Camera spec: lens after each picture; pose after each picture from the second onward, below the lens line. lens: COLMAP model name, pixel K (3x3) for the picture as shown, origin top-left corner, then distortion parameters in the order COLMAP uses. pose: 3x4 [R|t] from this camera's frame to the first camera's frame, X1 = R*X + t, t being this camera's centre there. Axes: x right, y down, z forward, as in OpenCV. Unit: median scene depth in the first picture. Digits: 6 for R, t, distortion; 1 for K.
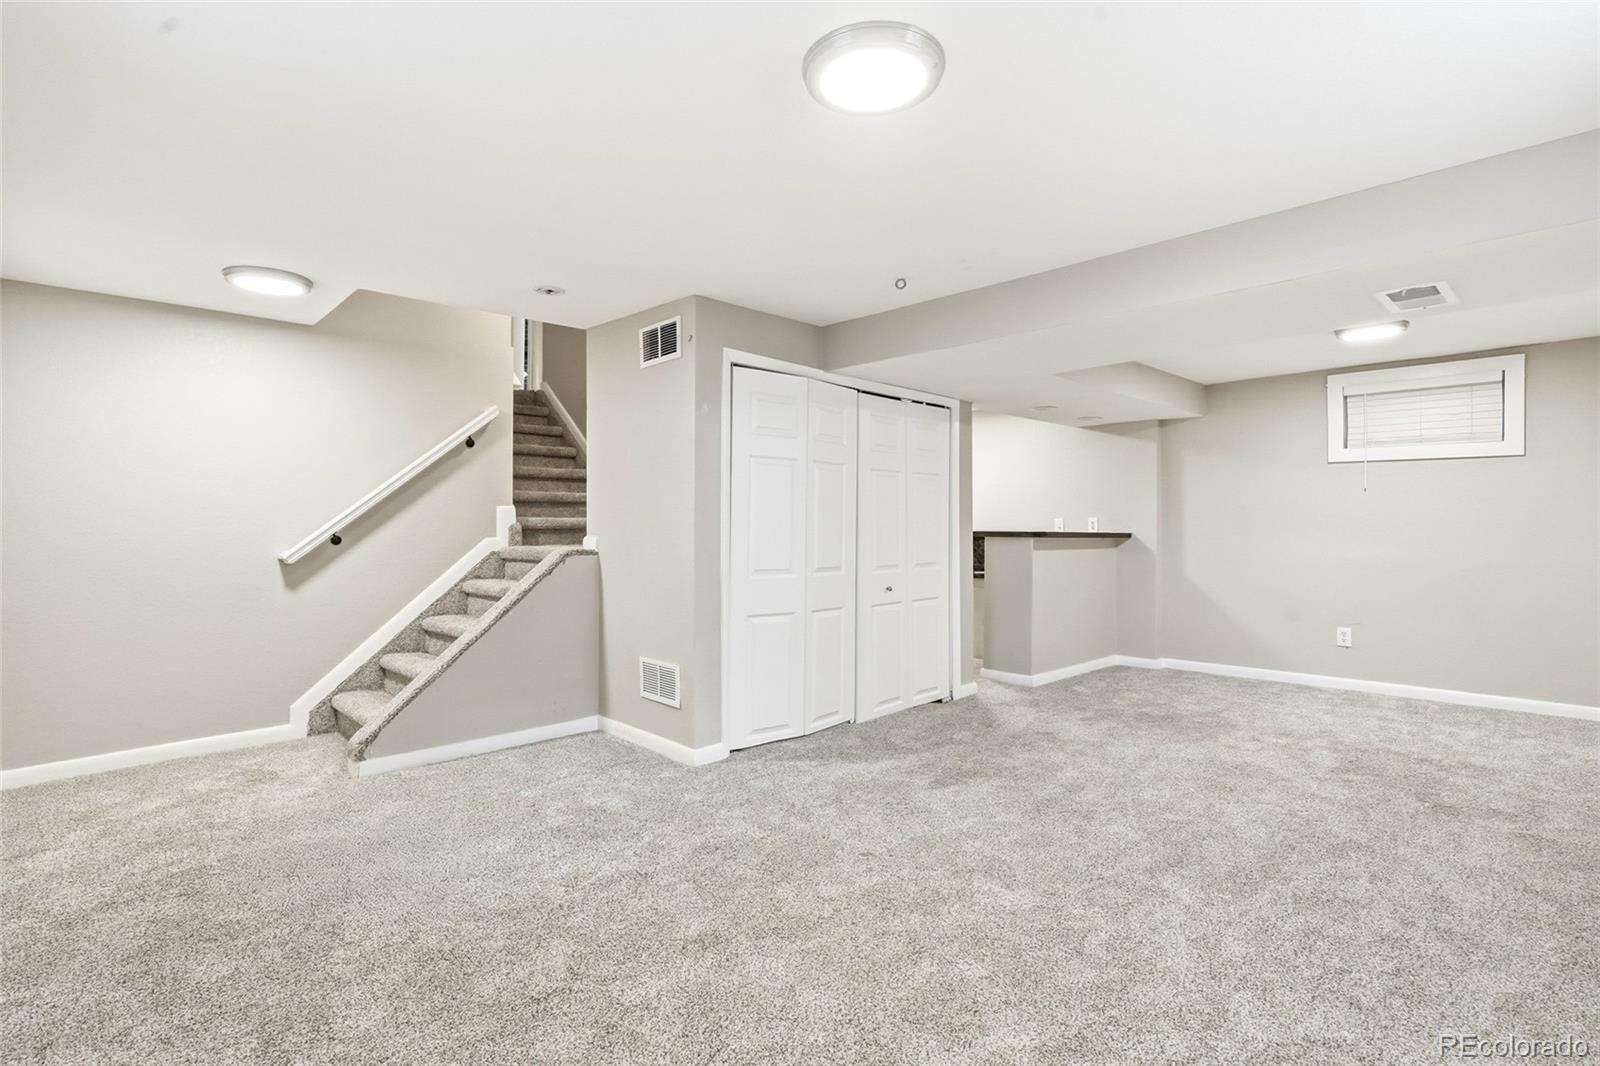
lens RADIAL K [[740.9, 0, 800.0], [0, 740.9, 526.3], [0, 0, 1]] dist [0.000410, 0.000253]
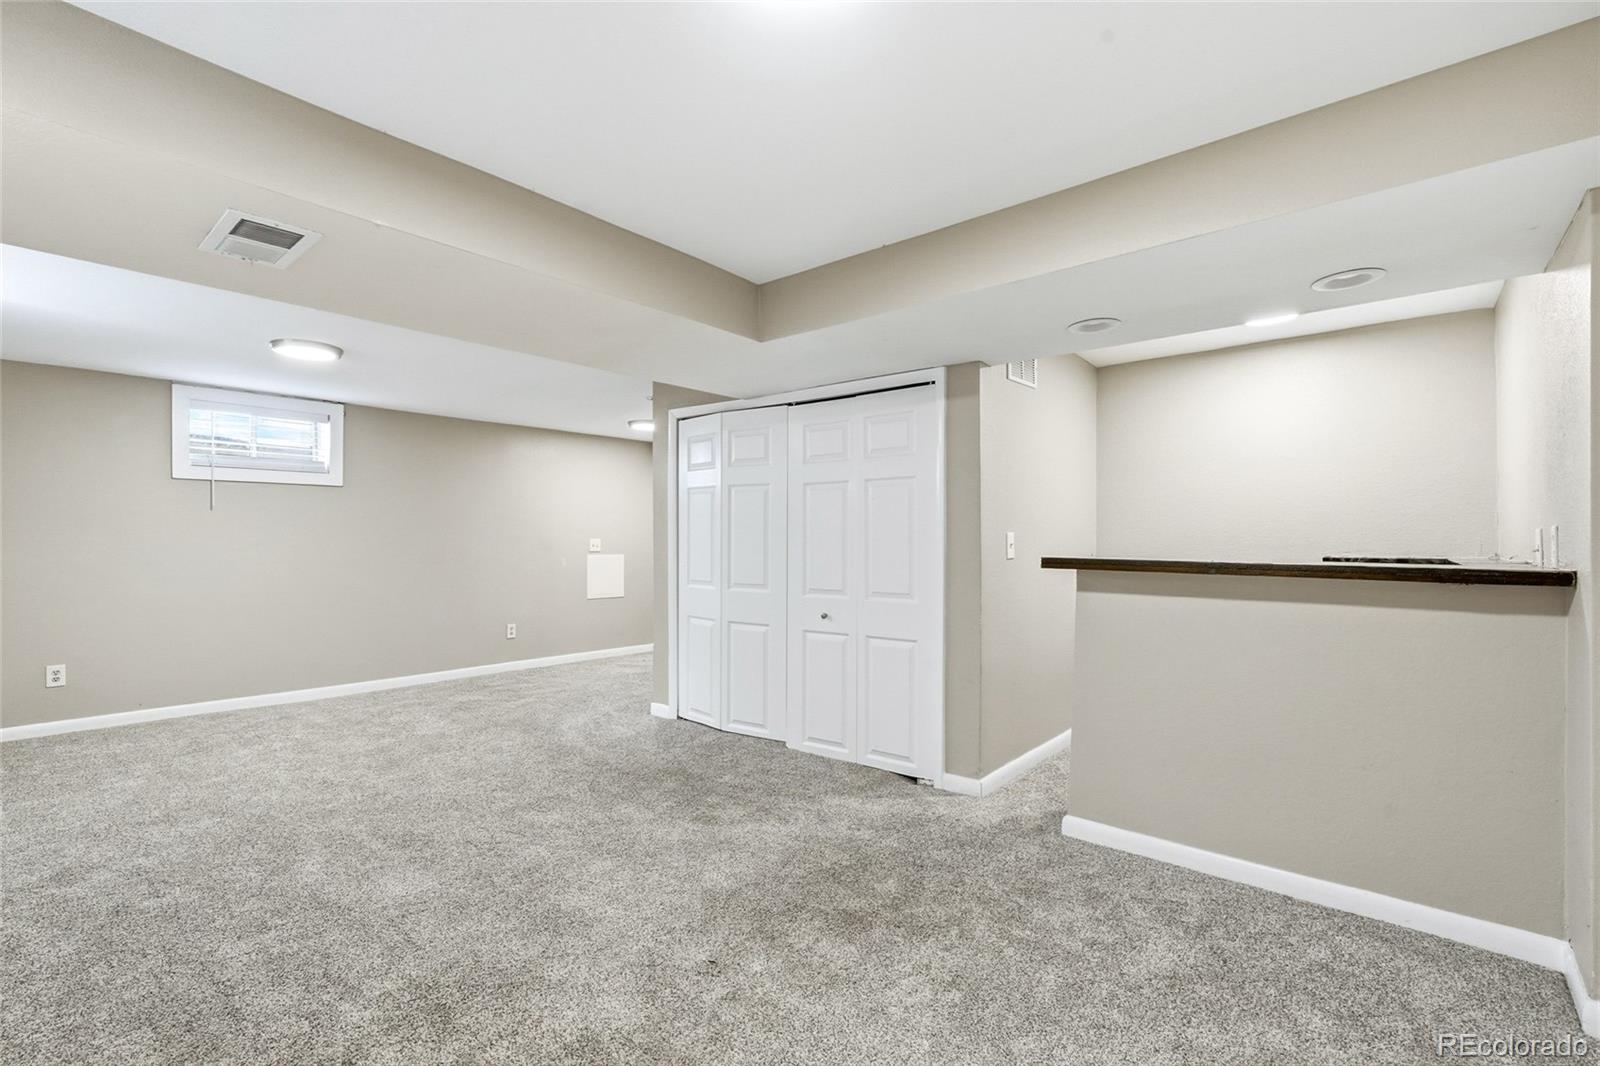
lens RADIAL K [[740.9, 0, 801.1], [0, 740.9, 539.0], [0, 0, 1]] dist [0.000410, 0.000253]
pose [[0.108115, 0.005782, -0.994122, 0.982800], [0.006878, 0.999955, 0.006564, -0.013537], [0.994115, -0.007547, 0.108070, 0.862050]]
